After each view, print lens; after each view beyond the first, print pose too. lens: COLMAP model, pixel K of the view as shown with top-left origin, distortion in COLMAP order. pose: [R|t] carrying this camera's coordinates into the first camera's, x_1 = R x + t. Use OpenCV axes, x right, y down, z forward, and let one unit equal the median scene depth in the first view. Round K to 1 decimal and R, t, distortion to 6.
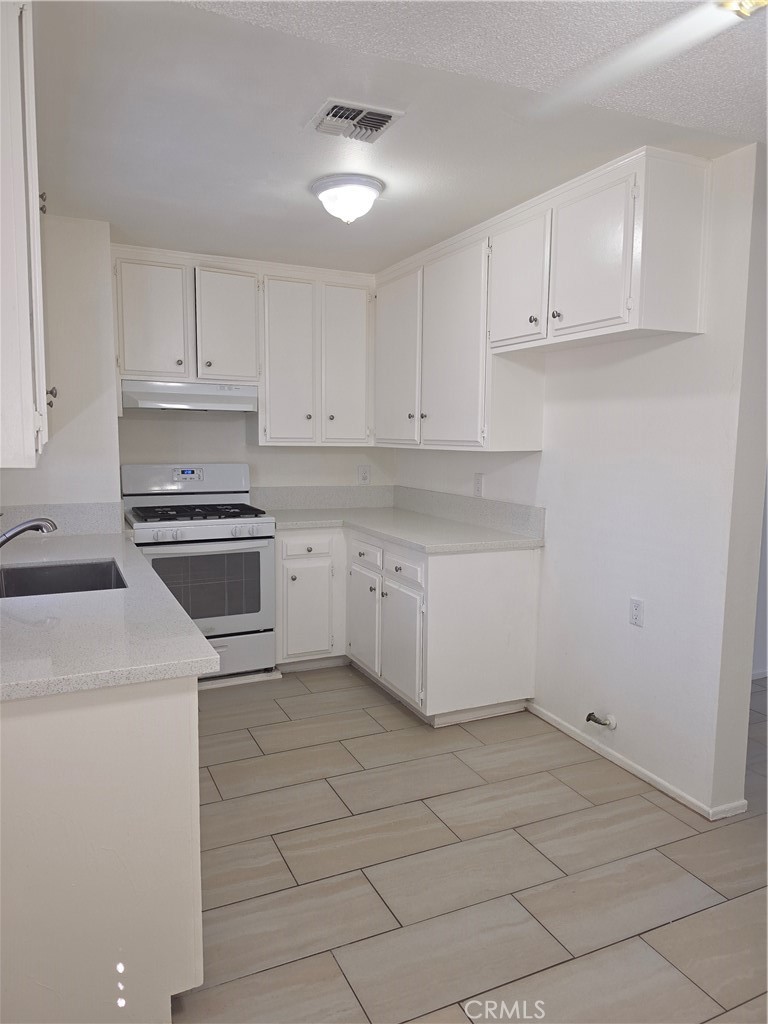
lens RADIAL K [[711.6, 0, 376.0], [0, 711.6, 508.4], [0, 0, 1]] dist [0.039105, -0.045061]
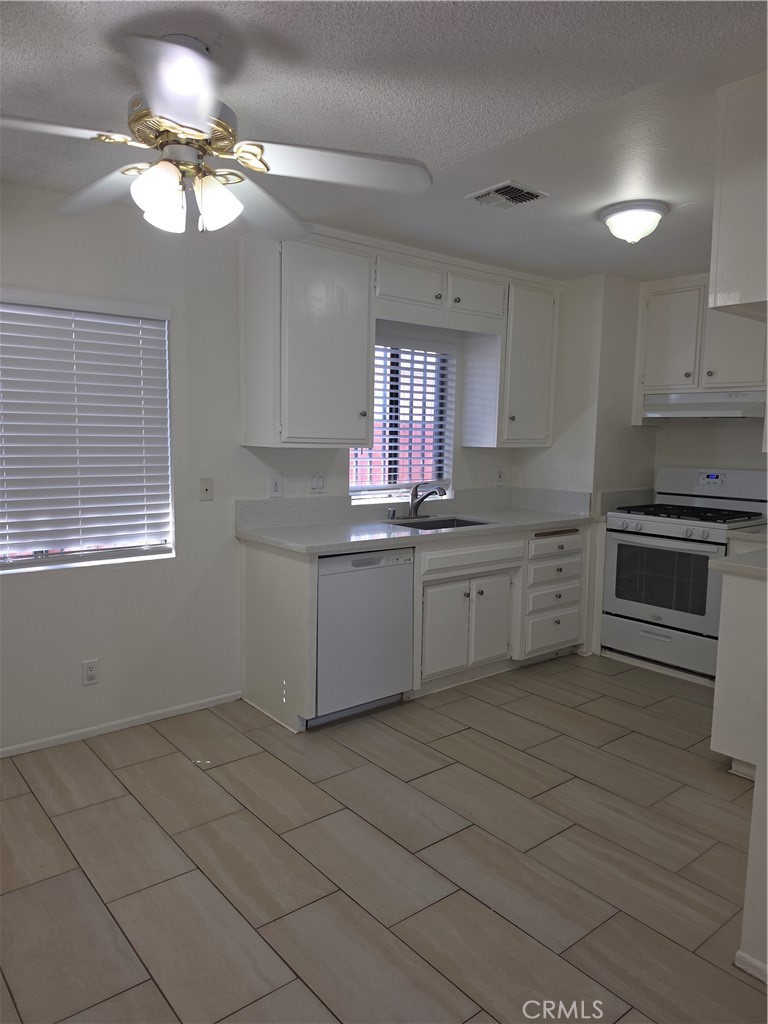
lens RADIAL K [[711.6, 0, 375.1], [0, 711.6, 511.7], [0, 0, 1]] dist [0.039105, -0.045061]
pose [[0.242079, 0.097655, -0.965330, 0.942741], [-0.120149, 0.990281, 0.070049, -0.021327], [0.962789, 0.099026, 0.251459, 0.387072]]
